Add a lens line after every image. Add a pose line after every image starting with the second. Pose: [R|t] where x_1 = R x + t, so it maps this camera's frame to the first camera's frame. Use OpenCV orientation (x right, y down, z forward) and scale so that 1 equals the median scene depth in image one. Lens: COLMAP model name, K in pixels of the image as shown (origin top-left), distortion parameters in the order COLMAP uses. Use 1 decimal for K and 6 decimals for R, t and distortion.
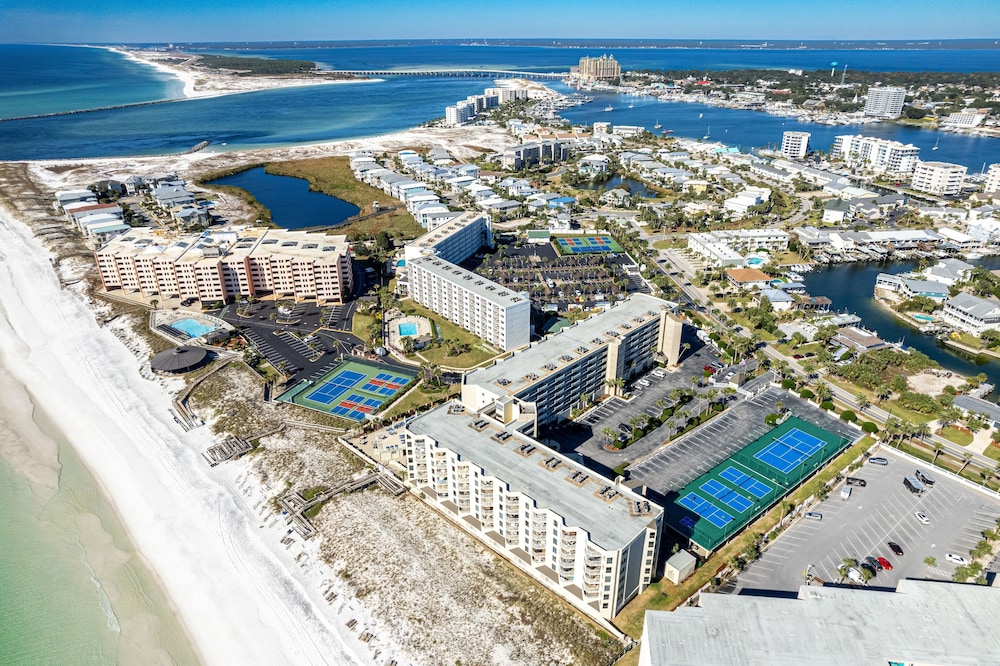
lens RADIAL K [[637.2, 0, 501.2], [0, 637.2, 316.1], [0, 0, 1]] dist [-0.013596, 0.000968]
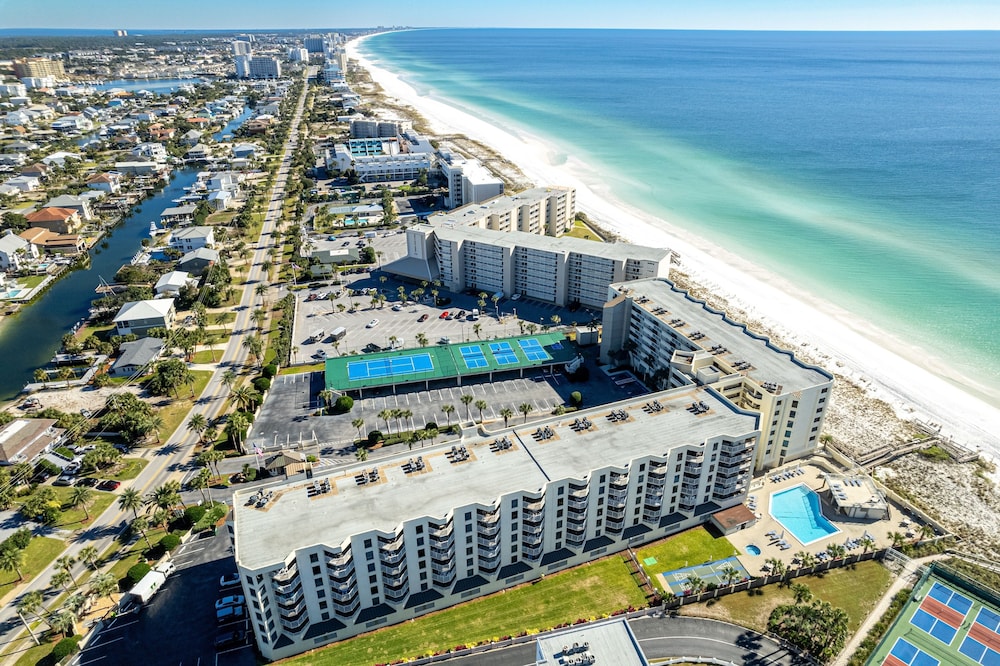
lens RADIAL K [[637.2, 0, 501.2], [0, 637.2, 316.1], [0, 0, 1]] dist [-0.013596, 0.000968]
pose [[-0.913813, -0.174449, 0.366762, -0.034415], [0.159846, 0.675683, 0.719653, -0.483121], [-0.373358, 0.716254, -0.589563, 1.379968]]
